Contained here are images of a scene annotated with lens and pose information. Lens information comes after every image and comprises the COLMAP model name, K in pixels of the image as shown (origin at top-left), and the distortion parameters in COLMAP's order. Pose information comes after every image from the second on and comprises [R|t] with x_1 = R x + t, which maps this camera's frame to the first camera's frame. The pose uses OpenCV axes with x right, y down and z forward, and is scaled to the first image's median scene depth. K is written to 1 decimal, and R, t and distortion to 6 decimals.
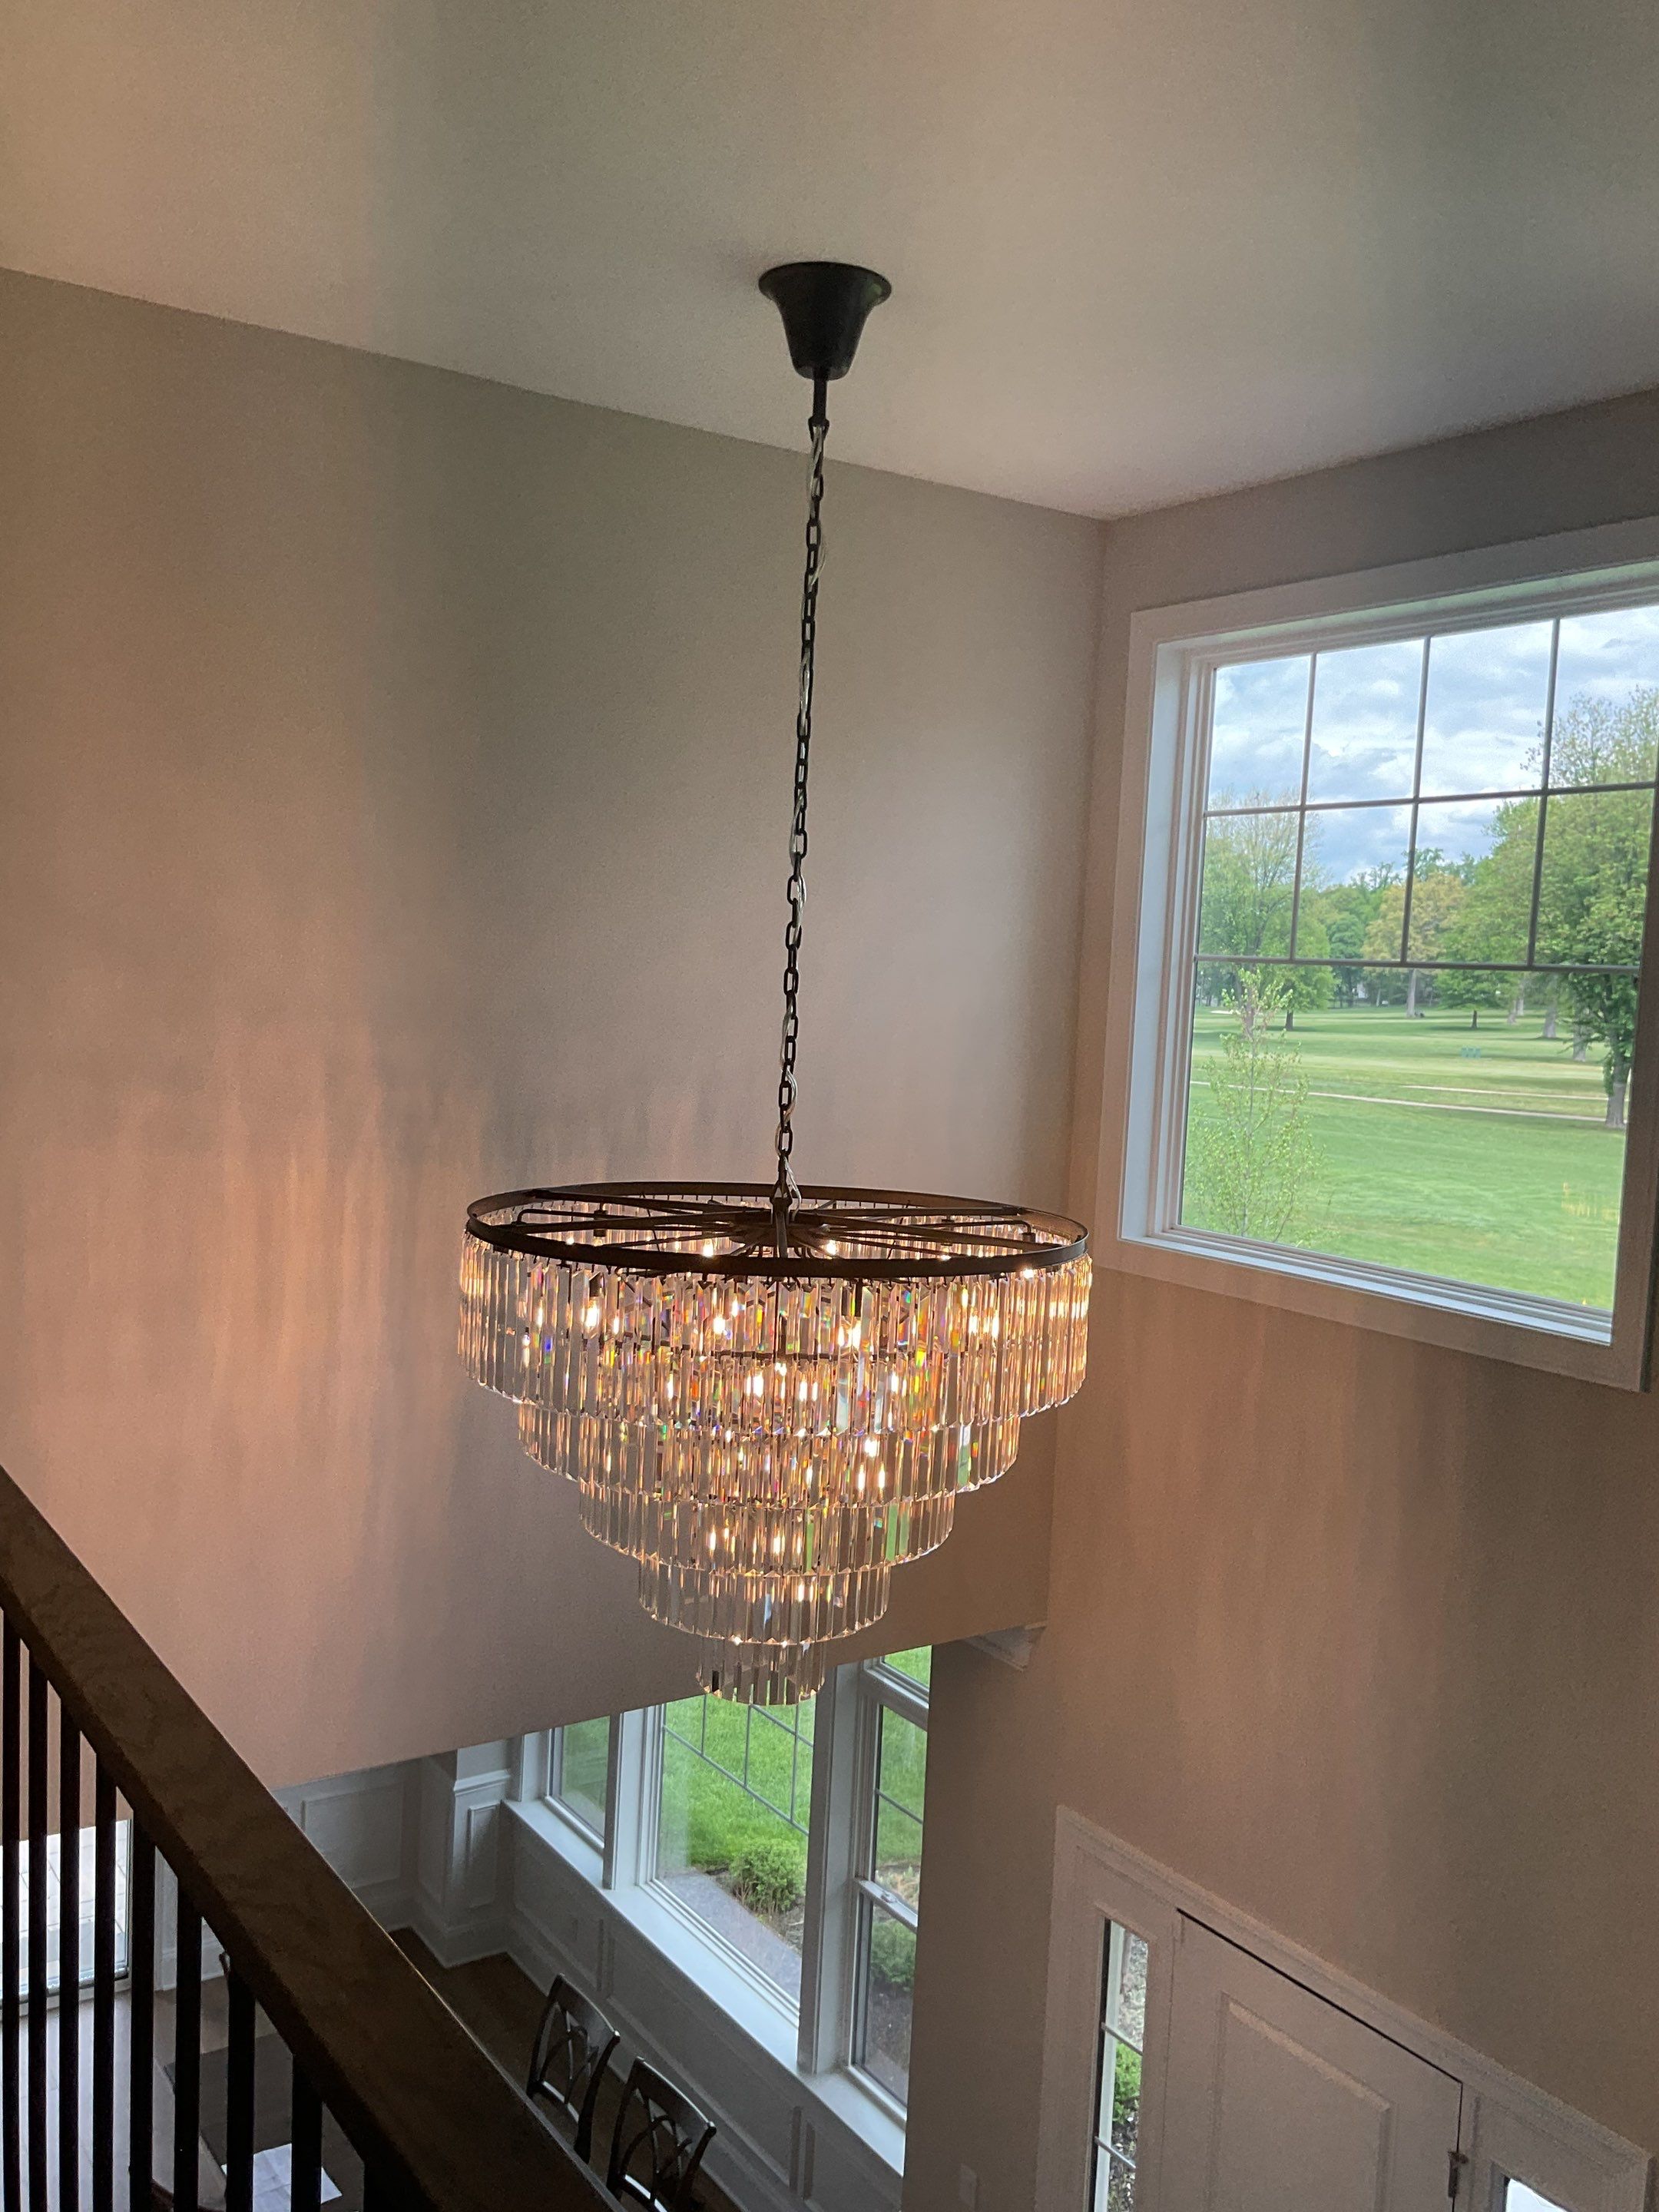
lens RADIAL K [[1844.2, 0, 821.2], [0, 1844.2, 1107.8], [0, 0, 1]] dist [-0.008416, -0.013972]
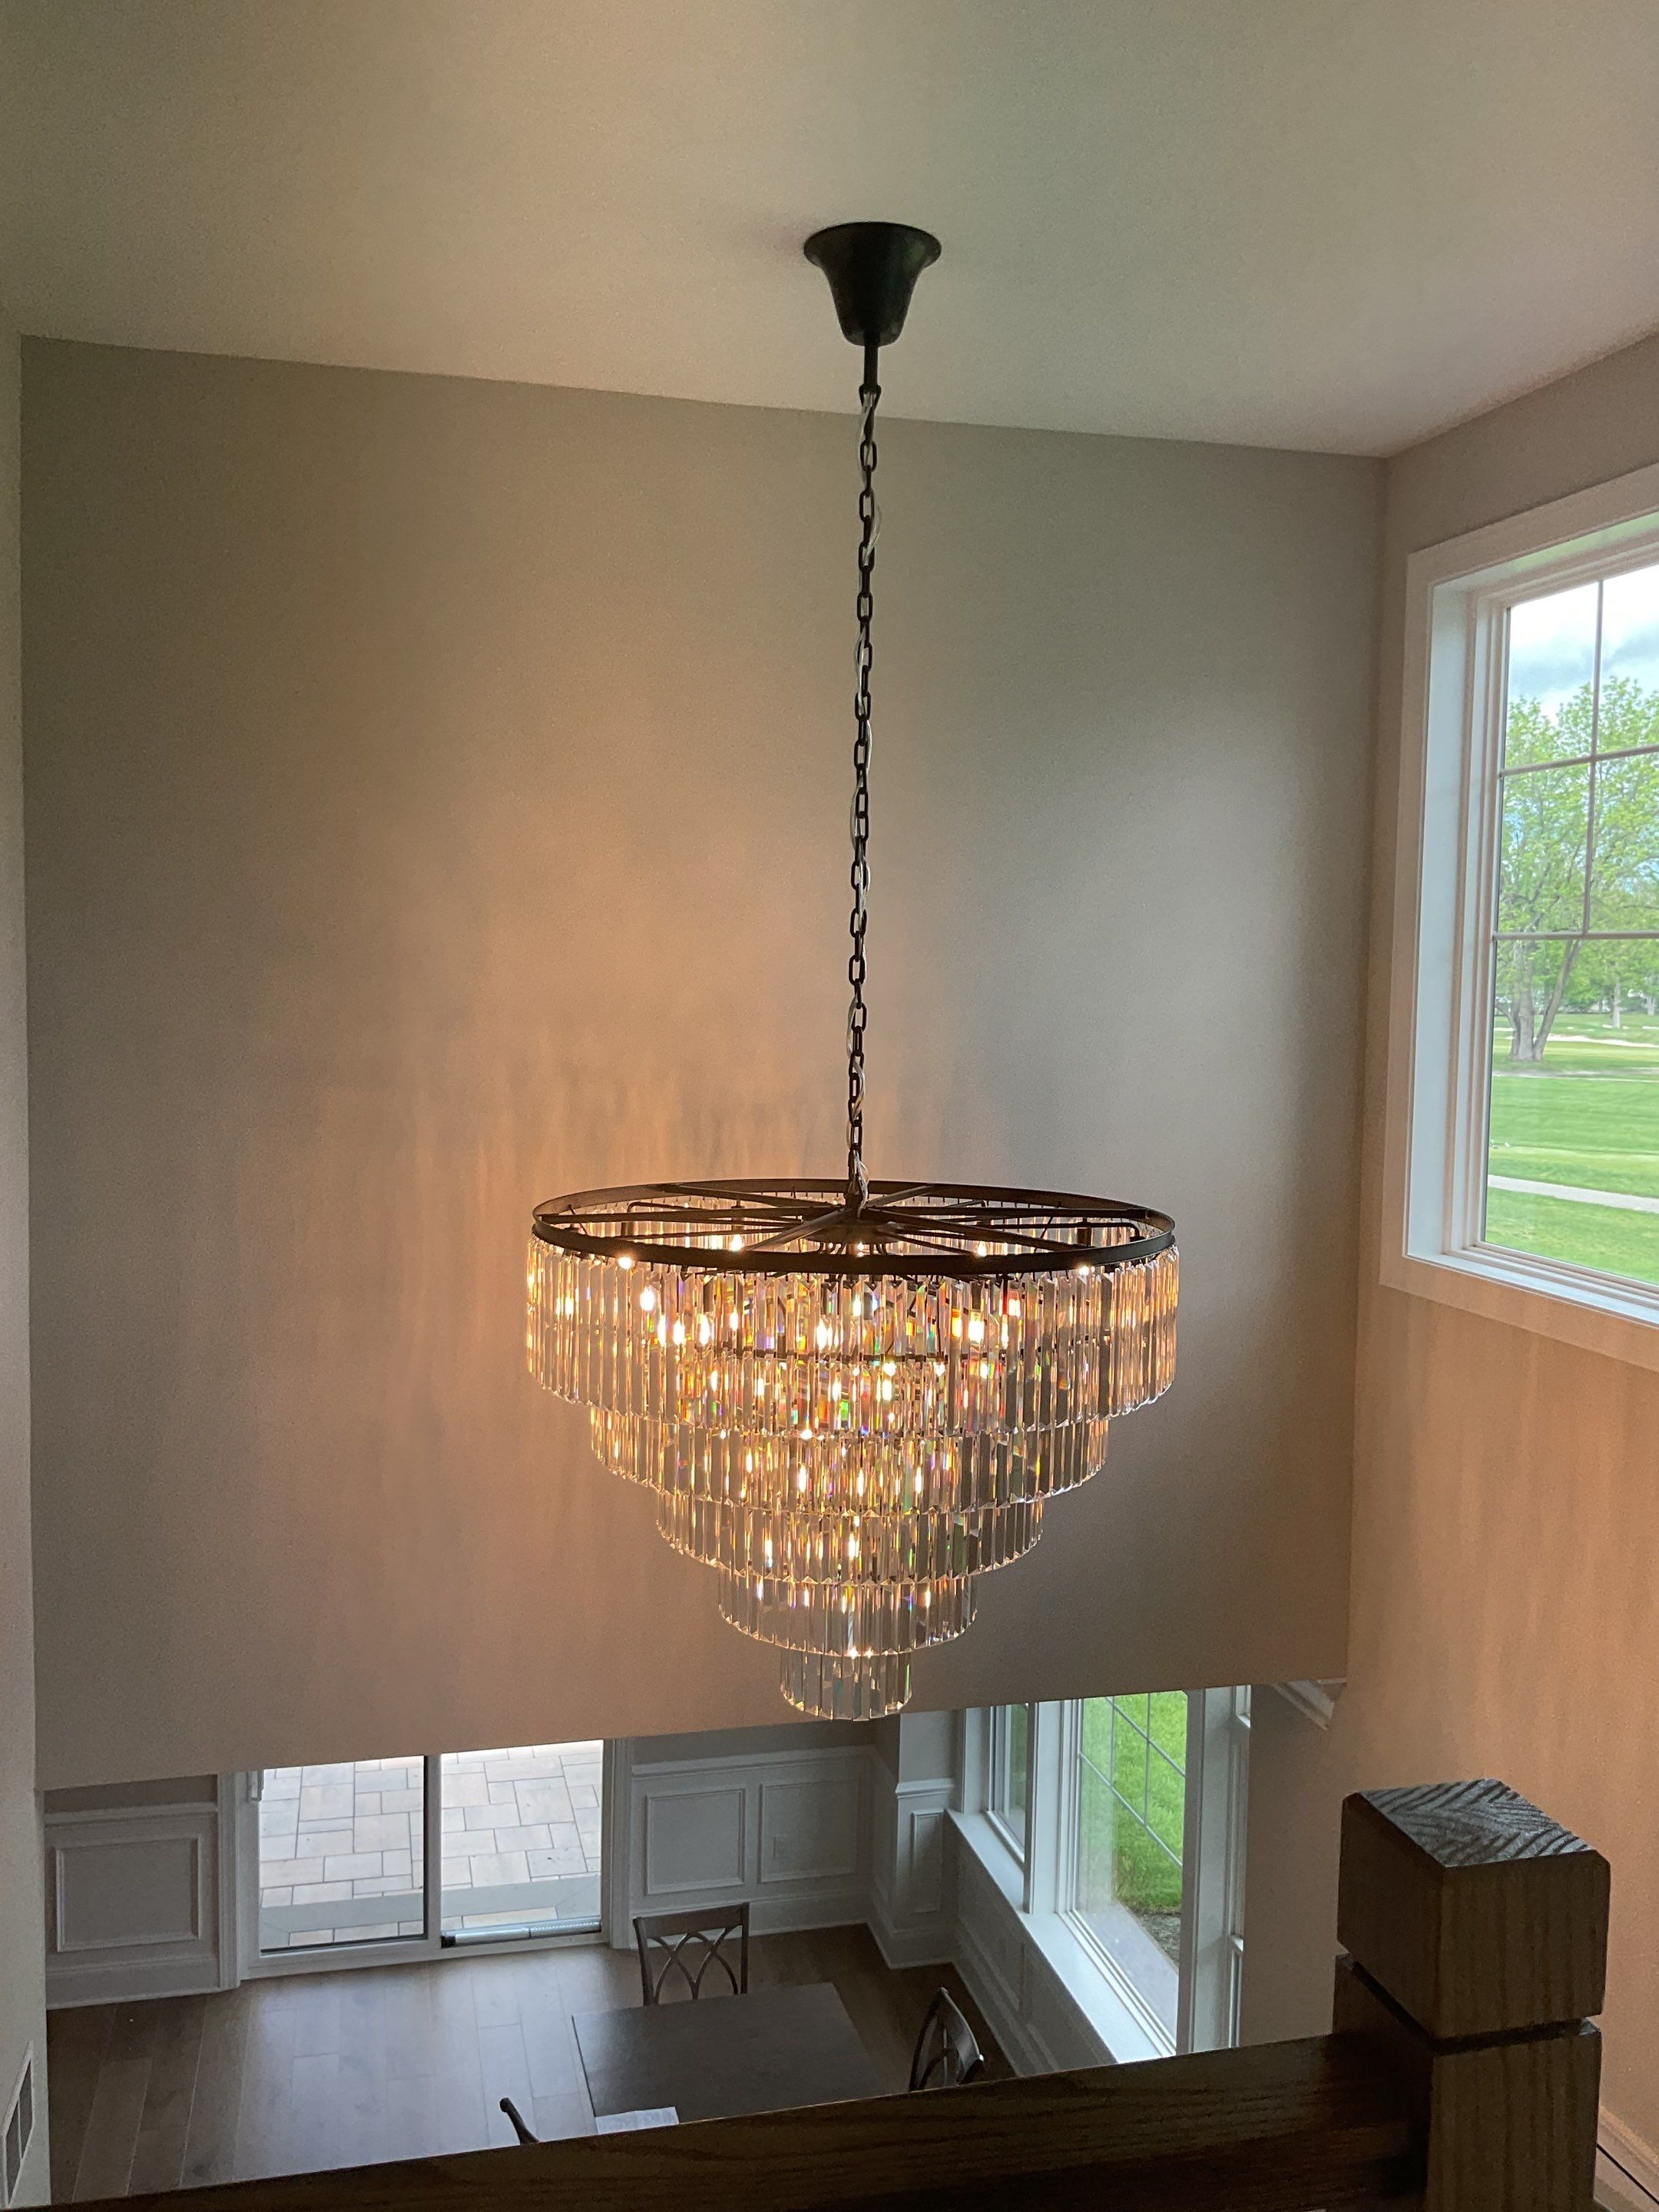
lens RADIAL K [[1844.2, 0, 825.0], [0, 1844.2, 1107.2], [0, 0, 1]] dist [-0.008416, -0.013972]
pose [[0.934867, -0.002627, -0.354989, 0.288204], [-0.001608, 0.999931, -0.011634, 0.013837], [0.354995, 0.011447, 0.934798, 0.084441]]
